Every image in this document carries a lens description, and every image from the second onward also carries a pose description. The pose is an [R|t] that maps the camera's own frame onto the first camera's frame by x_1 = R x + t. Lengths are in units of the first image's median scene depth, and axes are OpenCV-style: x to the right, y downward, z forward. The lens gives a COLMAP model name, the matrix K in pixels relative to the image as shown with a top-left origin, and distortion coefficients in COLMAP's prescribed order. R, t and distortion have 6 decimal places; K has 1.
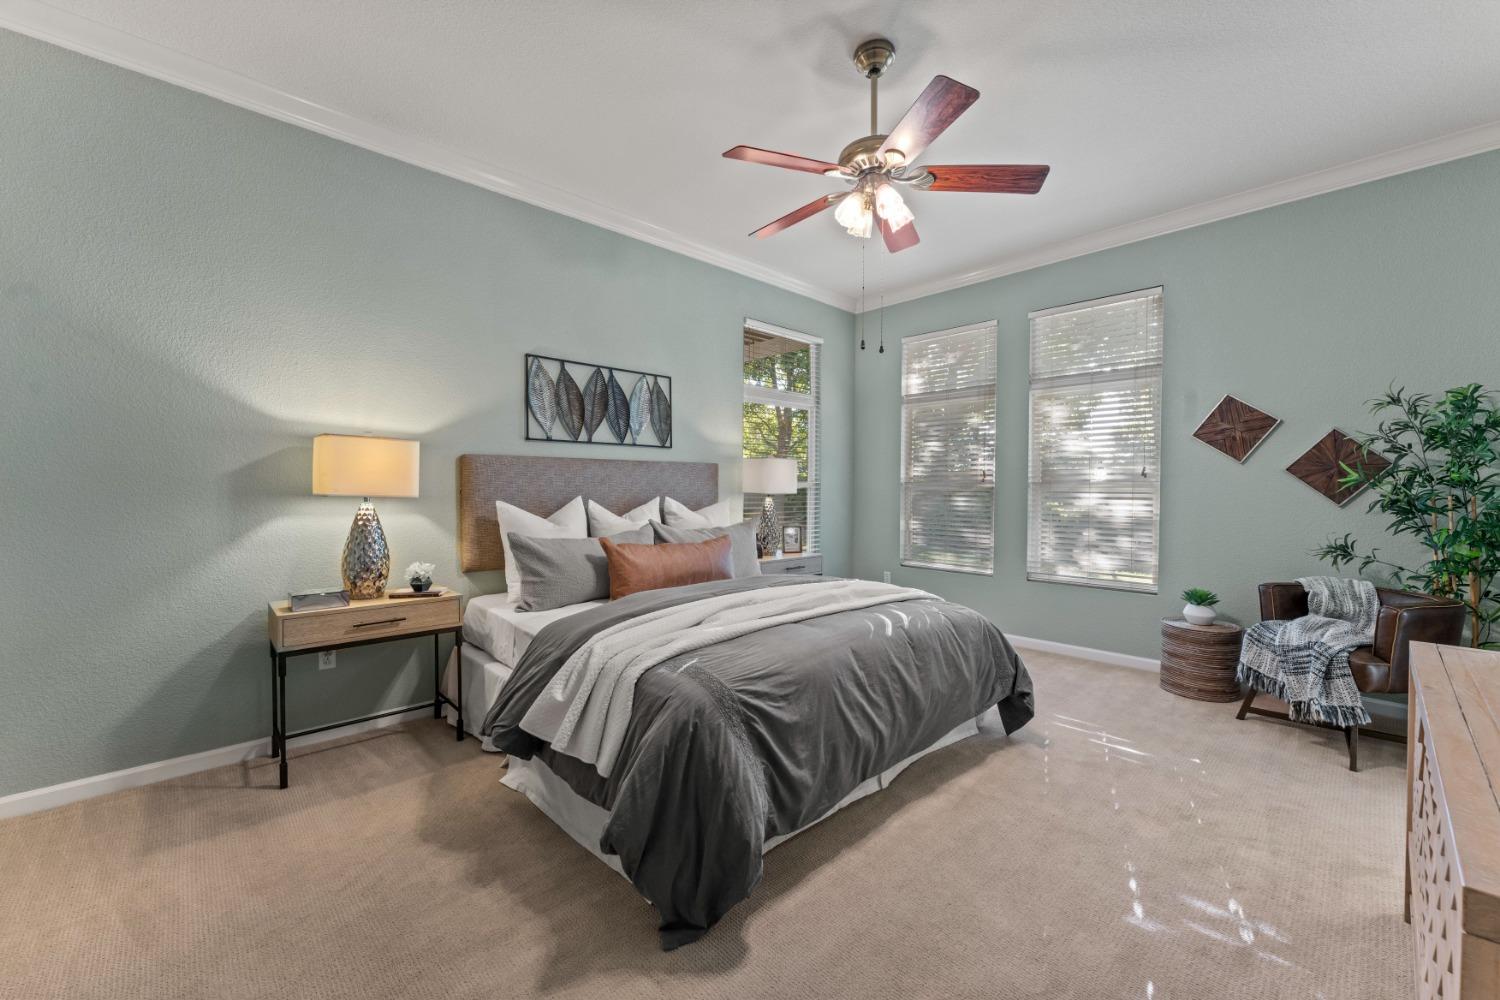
lens RADIAL K [[607.5, 0, 751.3], [0, 607.5, 501.8], [0, 0, 1]] dist [0.001212, 0.000820]
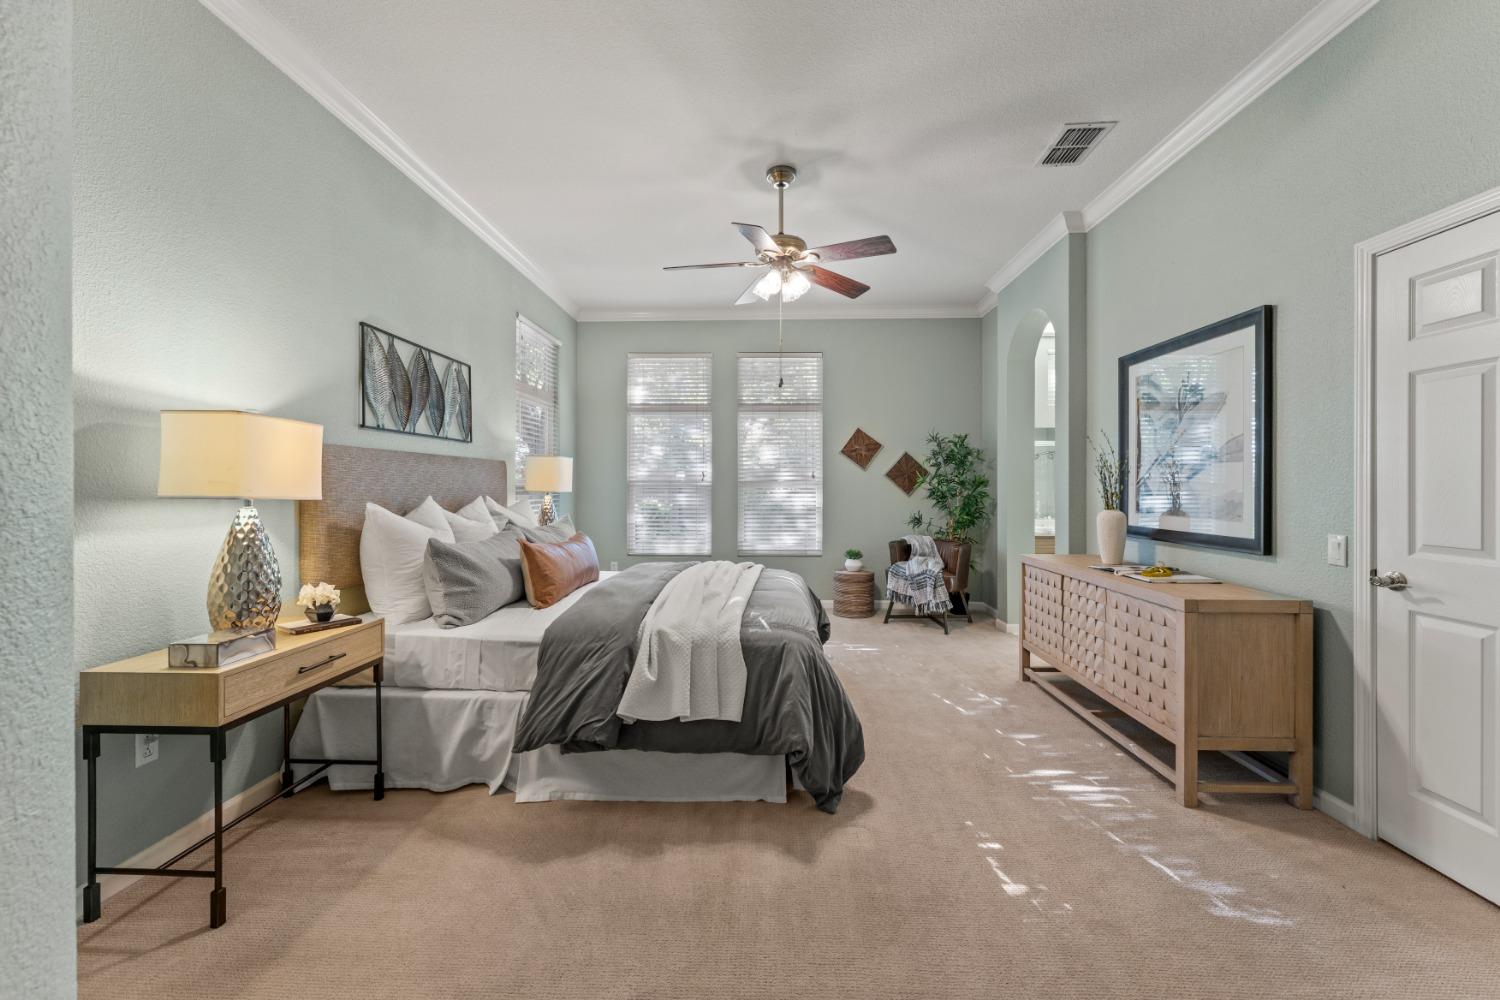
lens RADIAL K [[607.5, 0, 762.0], [0, 607.5, 489.0], [0, 0, 1]] dist [0.001212, 0.000820]
pose [[0.704256, -0.005451, 0.709925, -0.611319], [0.018731, 0.999765, -0.010905, -0.001311], [-0.709699, 0.020978, 0.704193, 0.053479]]
